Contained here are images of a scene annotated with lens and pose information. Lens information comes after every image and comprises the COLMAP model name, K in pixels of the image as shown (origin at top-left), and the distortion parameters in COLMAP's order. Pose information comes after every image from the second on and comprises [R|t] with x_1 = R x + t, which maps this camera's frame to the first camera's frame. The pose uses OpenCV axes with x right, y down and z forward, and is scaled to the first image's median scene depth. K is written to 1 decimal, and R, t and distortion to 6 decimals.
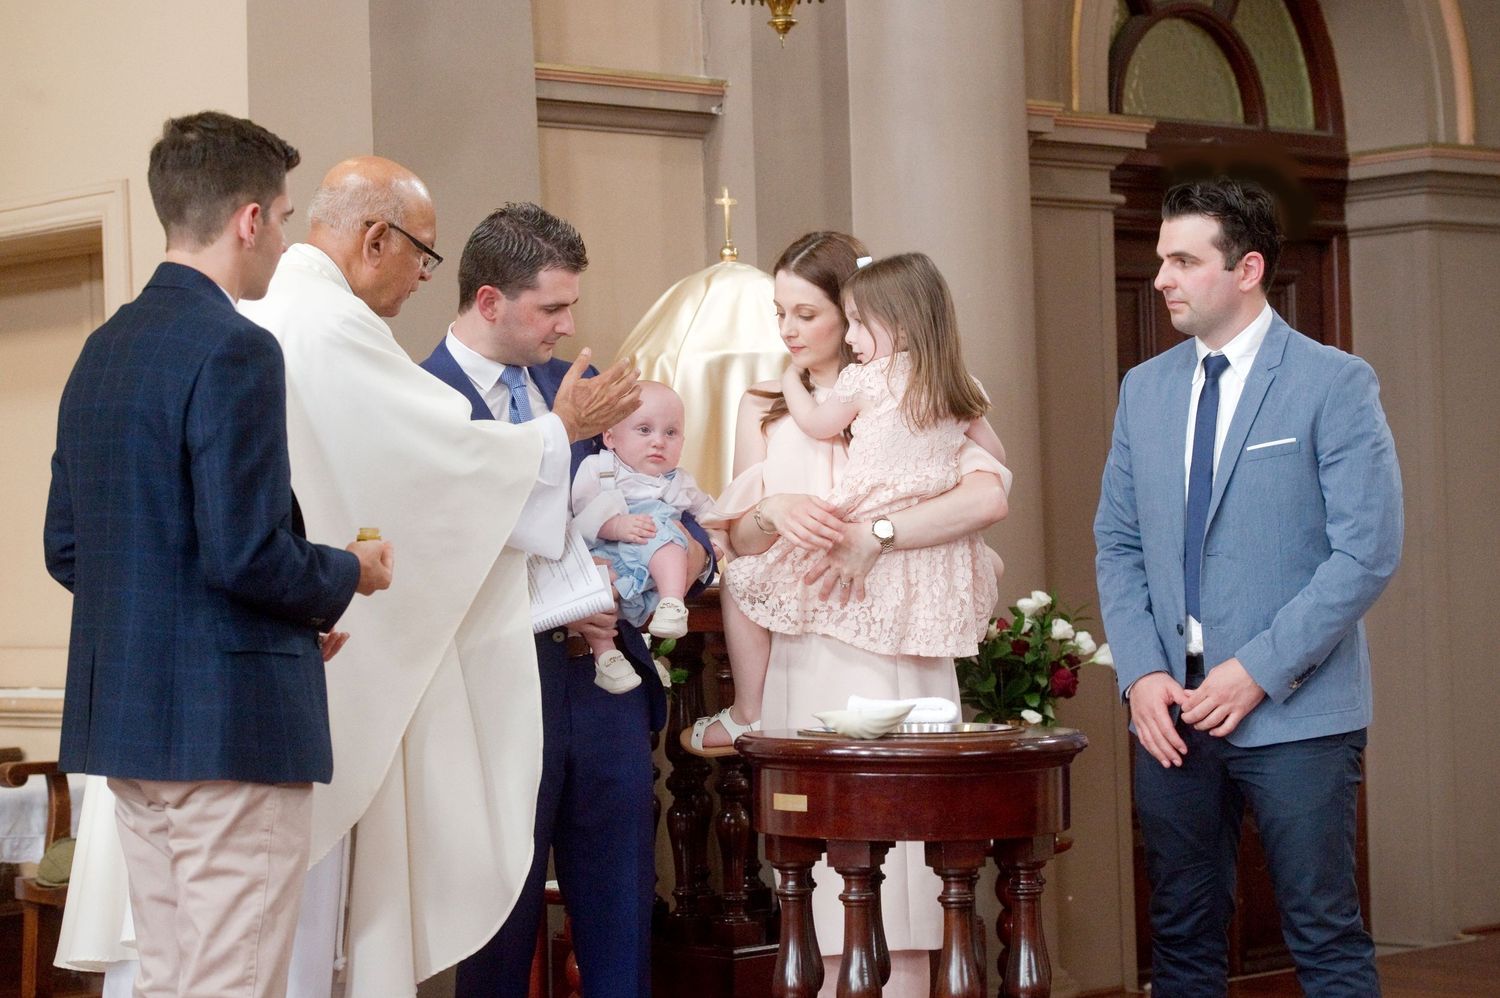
lens RADIAL K [[3795.9, 0, 750.0], [0, 3795.9, 499.0], [0, 0, 1]] dist [0.018484, 0.011346]
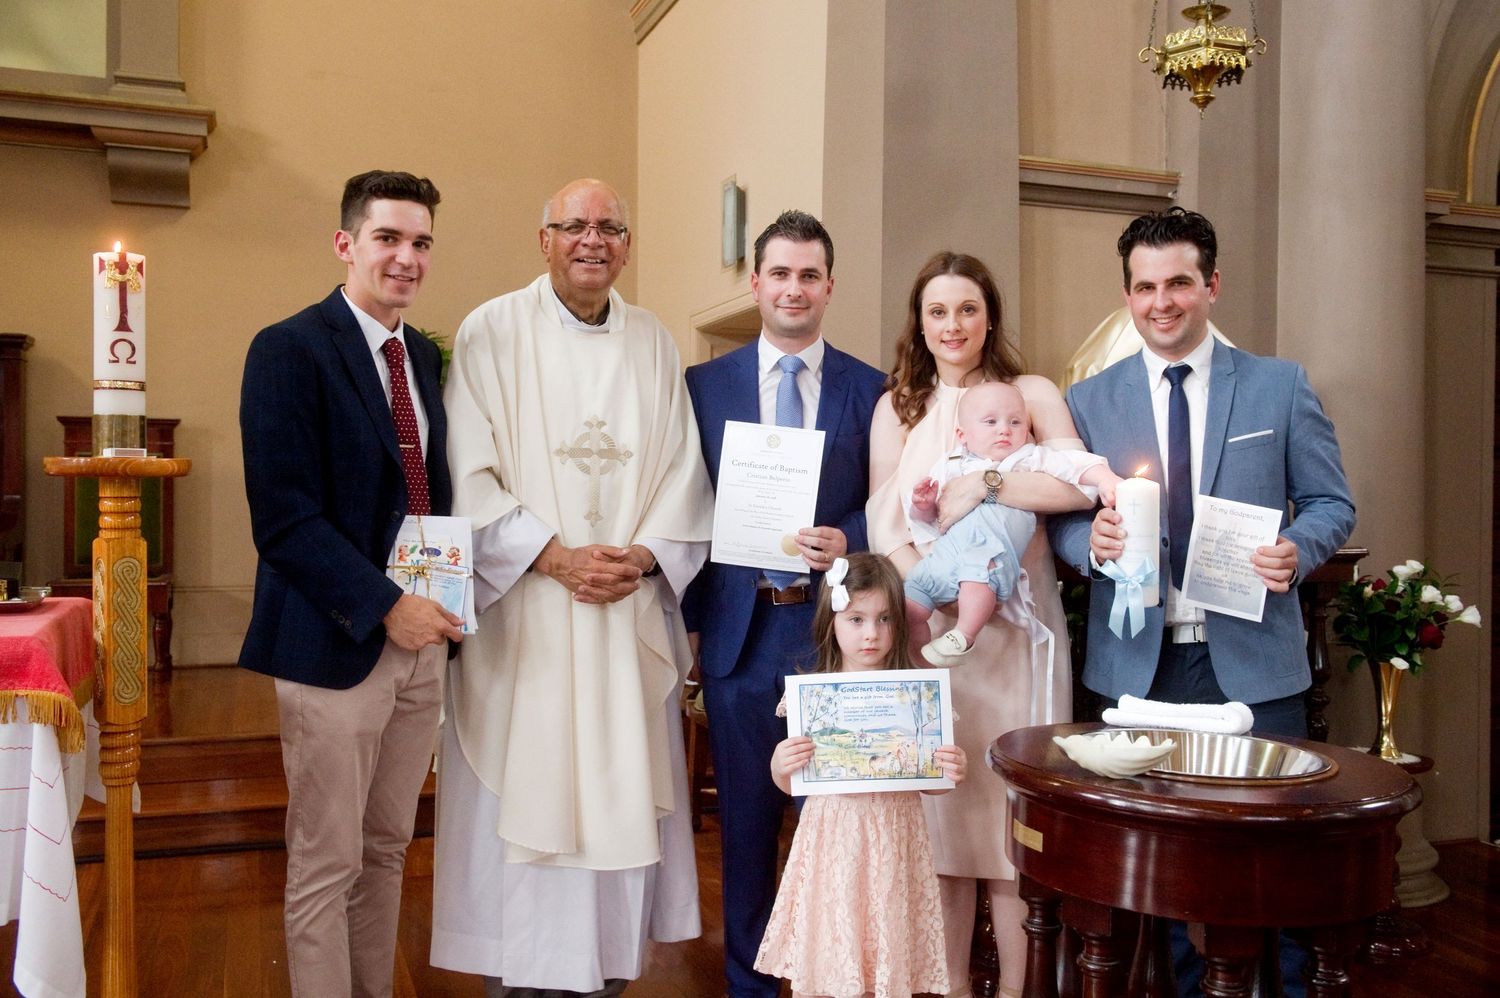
lens RADIAL K [[1349.0, 0, 750.0], [0, 1349.0, 499.0], [0, 0, 1]] dist [0.016682, 0.016035]
pose [[0.919218, 0.040261, -0.391684, 0.049457], [-0.028040, 0.998927, 0.036872, -0.006399], [0.392748, -0.022911, 0.919361, 0.502487]]
